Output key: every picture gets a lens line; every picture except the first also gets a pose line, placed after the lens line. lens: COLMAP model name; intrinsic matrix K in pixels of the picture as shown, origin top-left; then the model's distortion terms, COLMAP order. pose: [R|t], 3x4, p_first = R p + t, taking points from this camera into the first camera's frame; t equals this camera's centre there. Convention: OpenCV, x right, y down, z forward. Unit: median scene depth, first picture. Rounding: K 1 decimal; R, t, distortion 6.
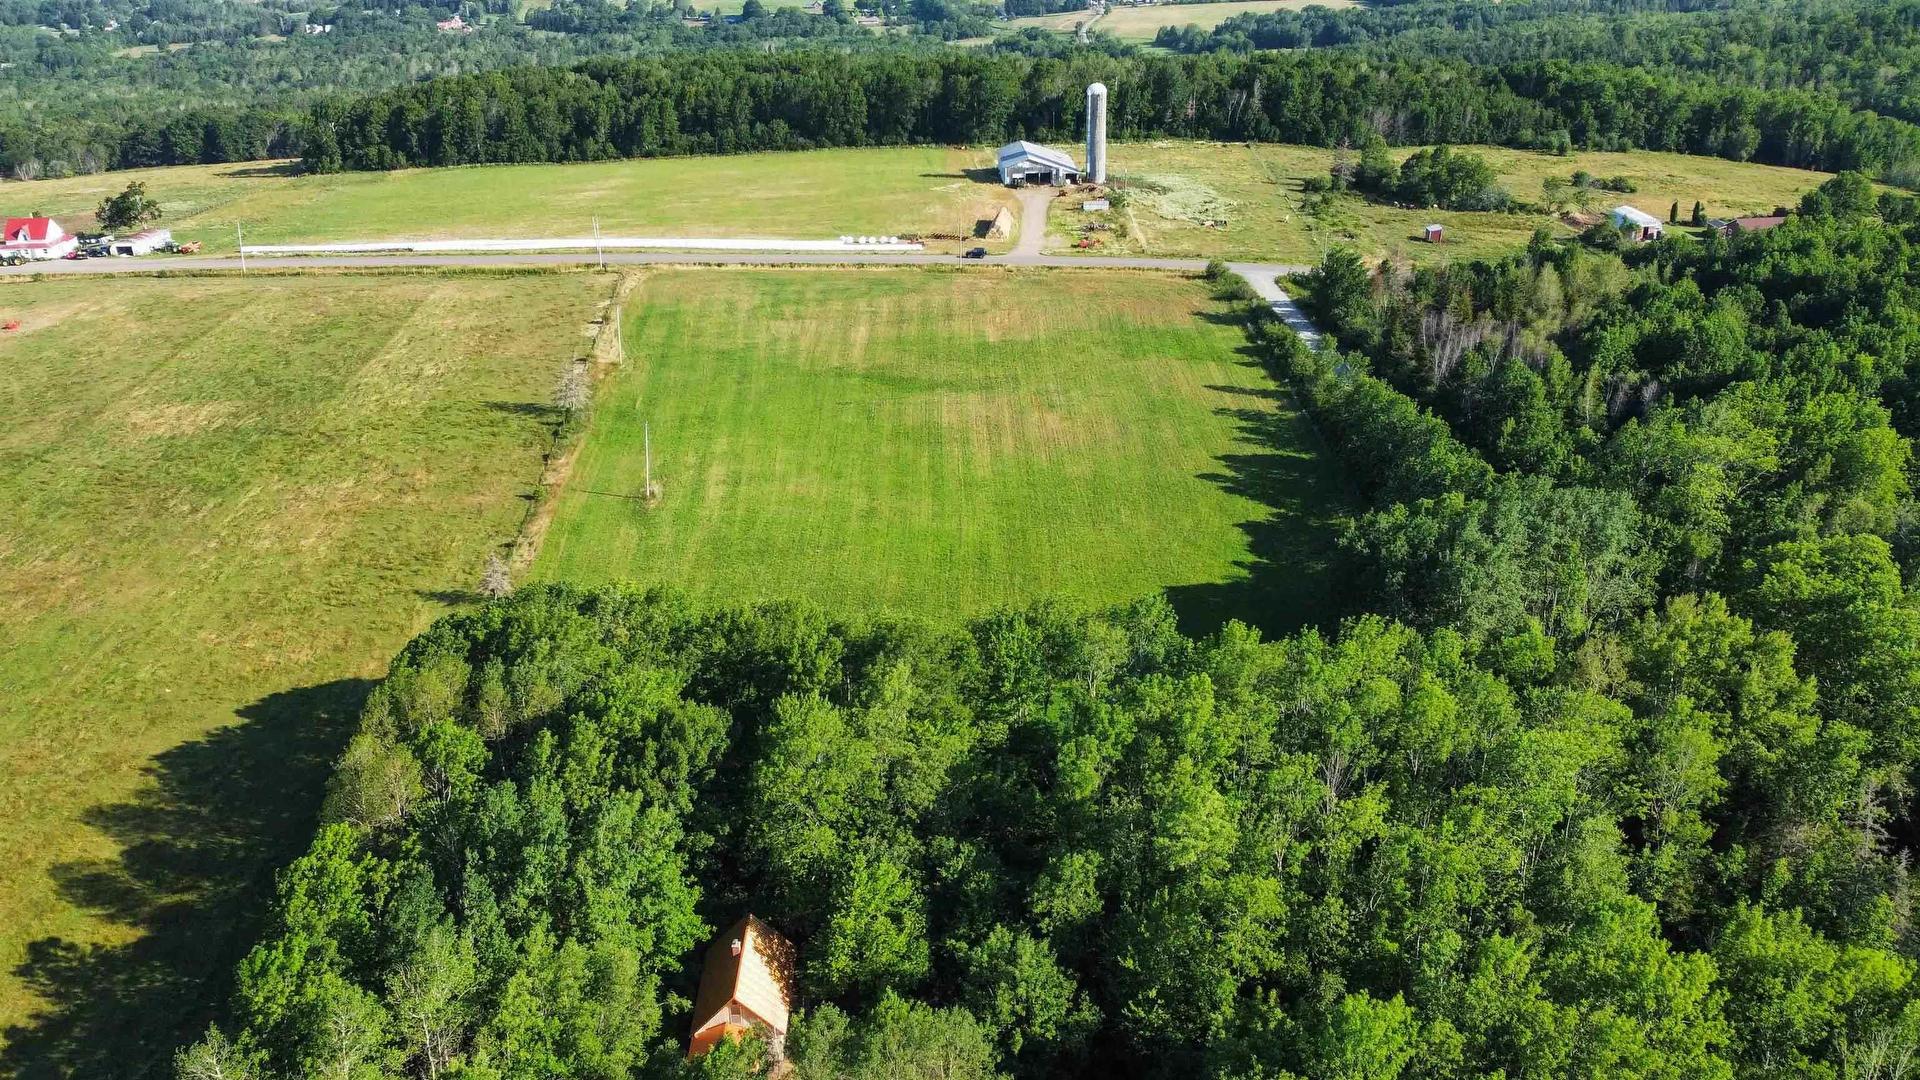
lens RADIAL K [[1513.8, 0, 960.0], [0, 1513.8, 540.0], [0, 0, 1]] dist [0.001773, -0.006830]
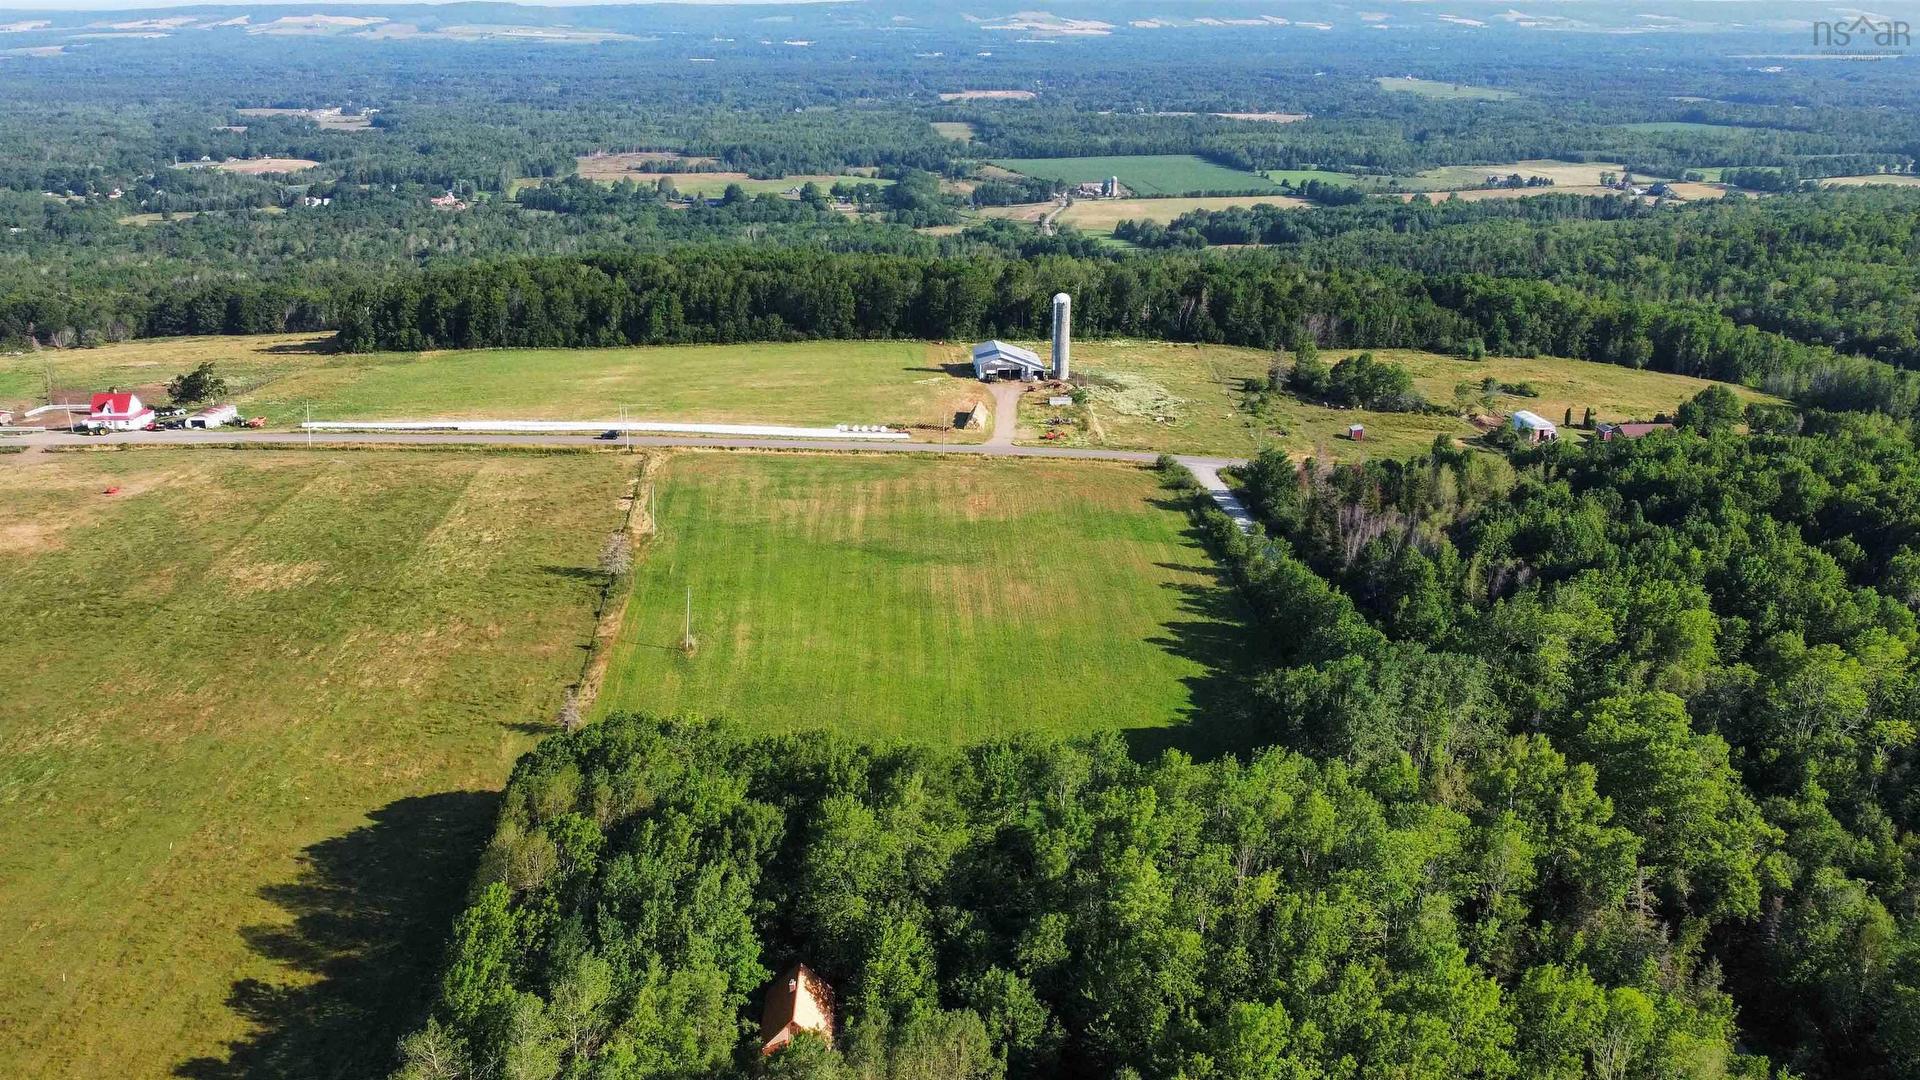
lens RADIAL K [[1512.7, 0, 960.0], [0, 1512.7, 540.0], [0, 0, 1]] dist [0.000530, -0.006360]
pose [[0.999460, 0.019142, 0.026707, -0.019886], [-0.016110, 0.993860, -0.109466, 0.010911], [-0.028639, 0.108977, 0.993632, -0.161466]]
